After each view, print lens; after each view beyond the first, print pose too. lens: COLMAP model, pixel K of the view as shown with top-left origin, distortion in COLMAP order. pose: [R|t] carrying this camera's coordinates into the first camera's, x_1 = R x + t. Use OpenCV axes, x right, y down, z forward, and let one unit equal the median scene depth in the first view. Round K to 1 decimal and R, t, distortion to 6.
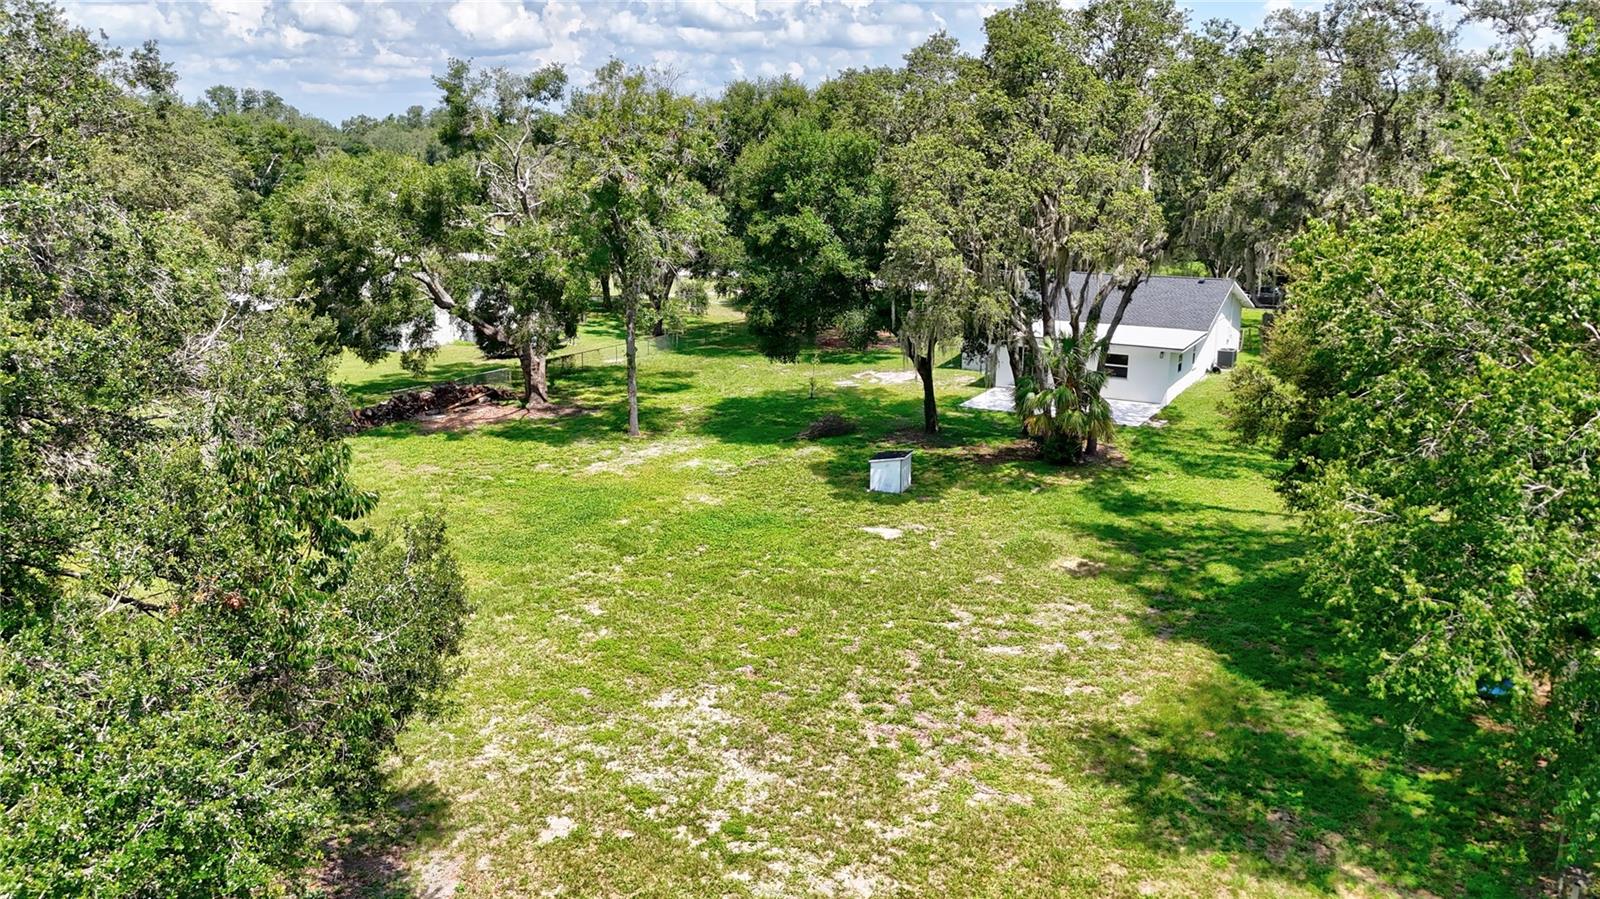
lens RADIAL K [[1200.4, 0, 790.2], [0, 1200.4, 456.6], [0, 0, 1]] dist [0.045950, -0.007264]
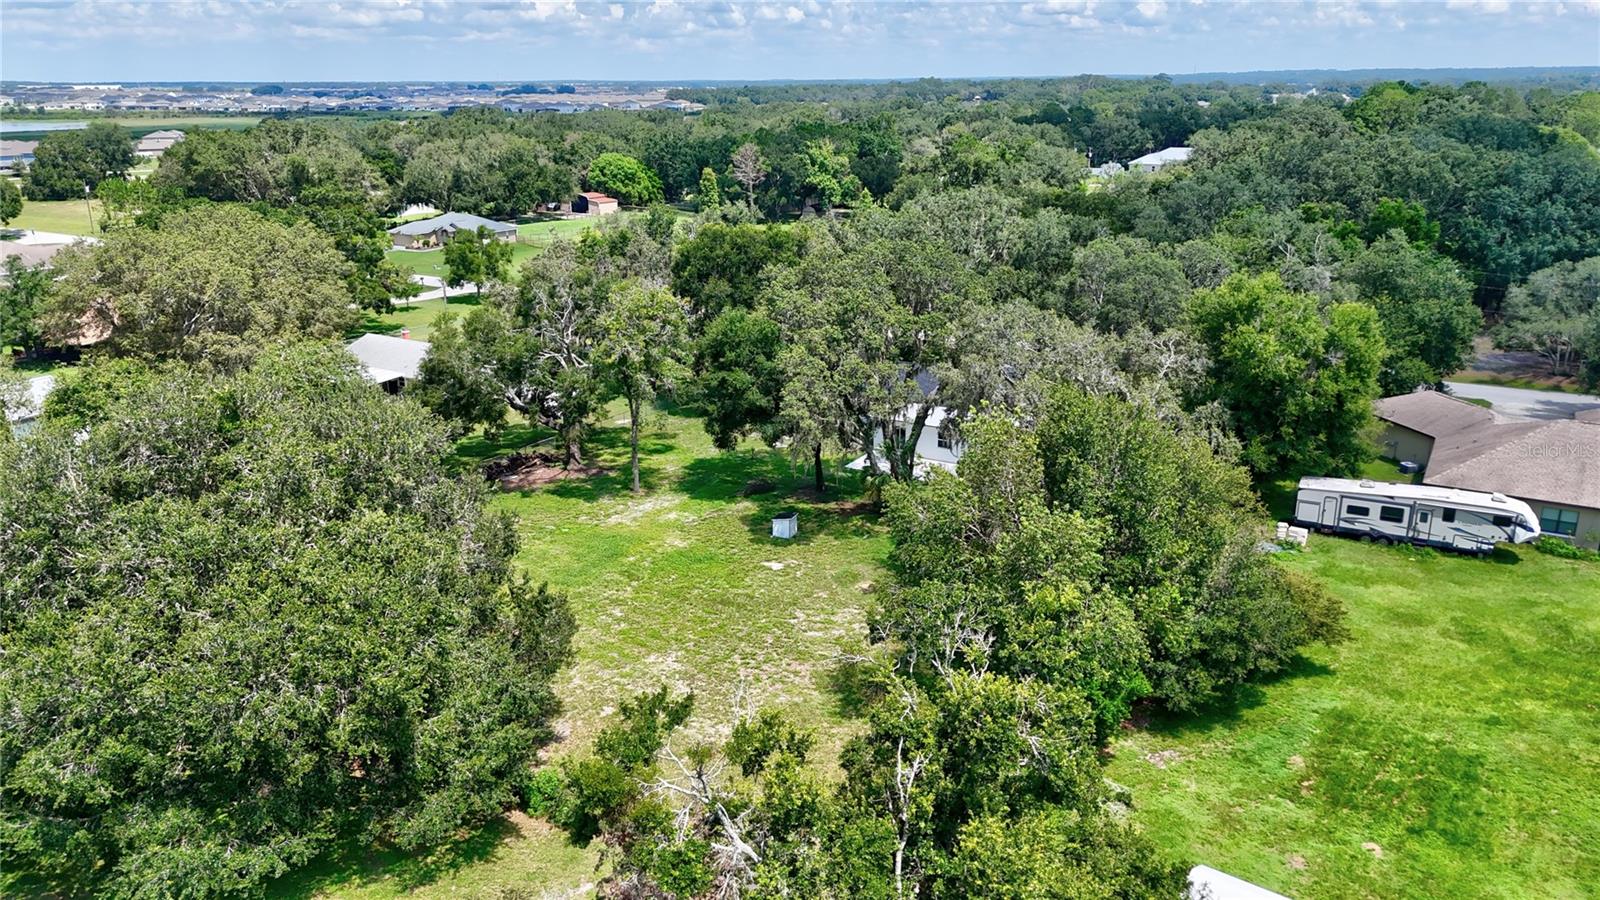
lens RADIAL K [[1202.7, 0, 809.6], [0, 1202.7, 450.2], [0, 0, 1]] dist [0.027048, -0.007709]
pose [[0.999888, 0.000144, 0.014944, 0.089294], [-0.000726, 0.999242, 0.038914, -0.156230], [-0.014927, -0.038920, 0.999131, -0.703127]]
